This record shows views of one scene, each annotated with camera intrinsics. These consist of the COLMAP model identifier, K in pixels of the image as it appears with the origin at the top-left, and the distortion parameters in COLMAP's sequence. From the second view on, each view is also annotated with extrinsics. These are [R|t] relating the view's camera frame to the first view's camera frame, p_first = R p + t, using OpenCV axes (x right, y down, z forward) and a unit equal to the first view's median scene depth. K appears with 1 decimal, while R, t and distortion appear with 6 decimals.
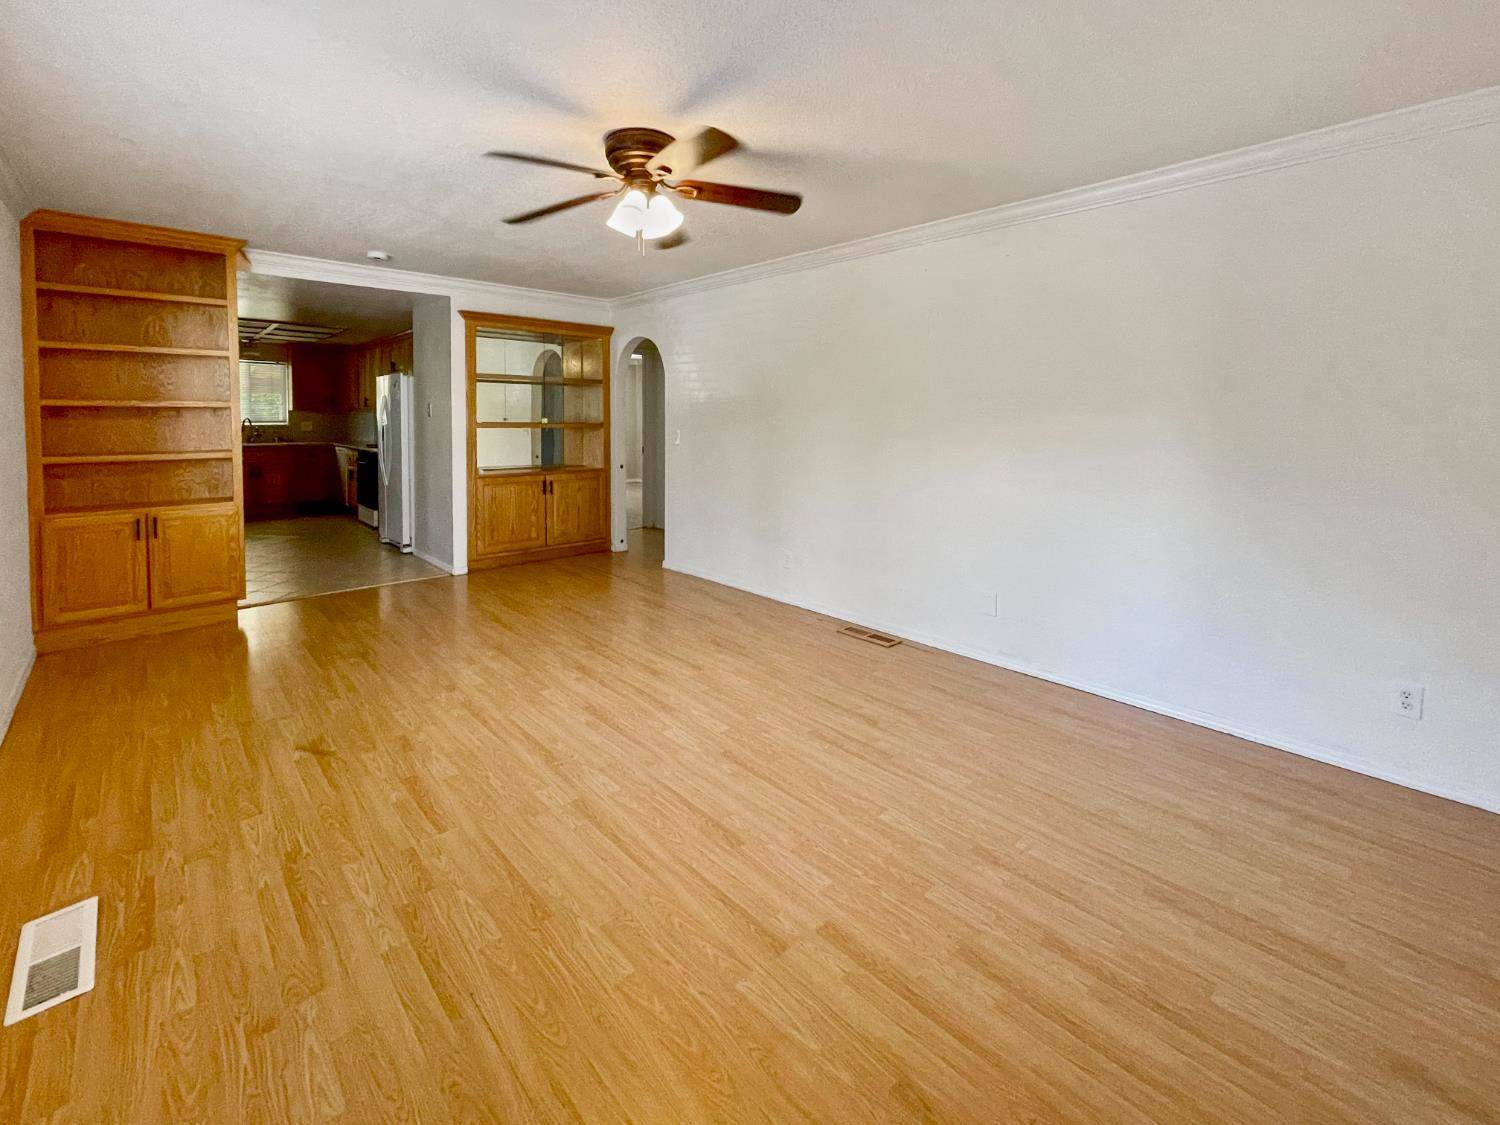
lens RADIAL K [[661.5, 0, 732.7], [0, 661.5, 447.1], [0, 0, 1]] dist [0.000027, 0.001145]
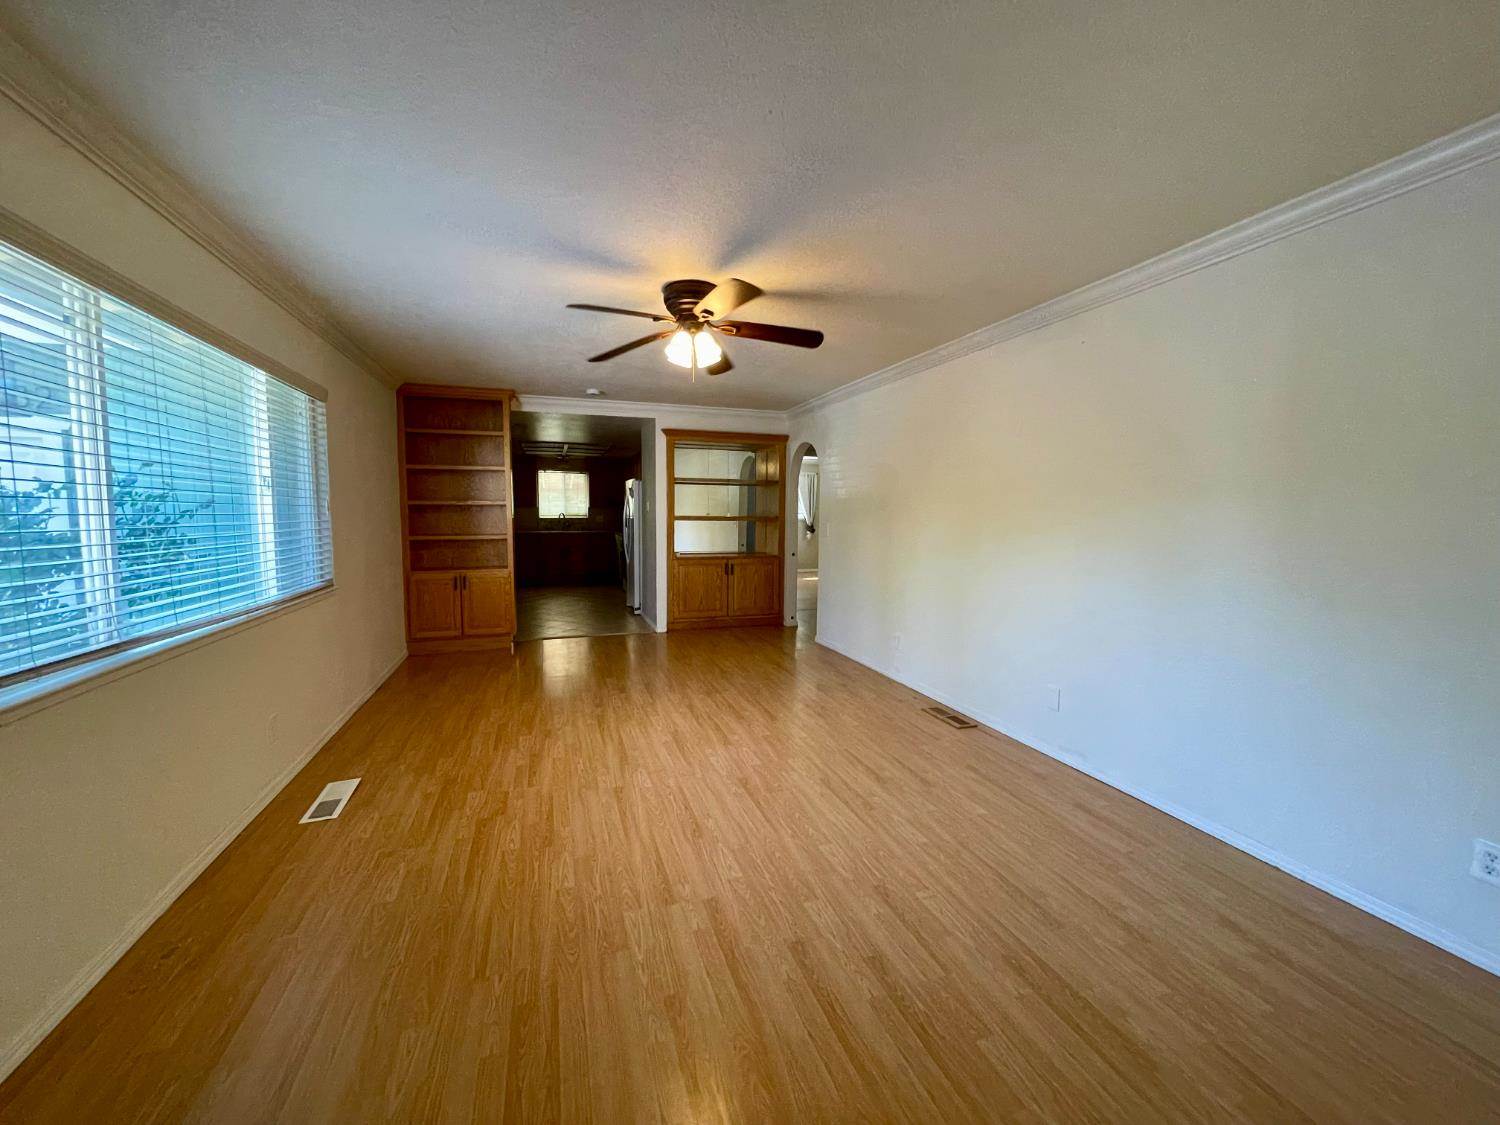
lens RADIAL K [[608.6, 0, 752.8], [0, 608.6, 564.1], [0, 0, 1]] dist [-0.010578, 0.009727]
pose [[0.910334, 0.035323, -0.412364, 0.331783], [-0.019805, 0.998928, 0.041848, 0.005067], [0.413400, -0.029928, 0.910058, -0.017969]]
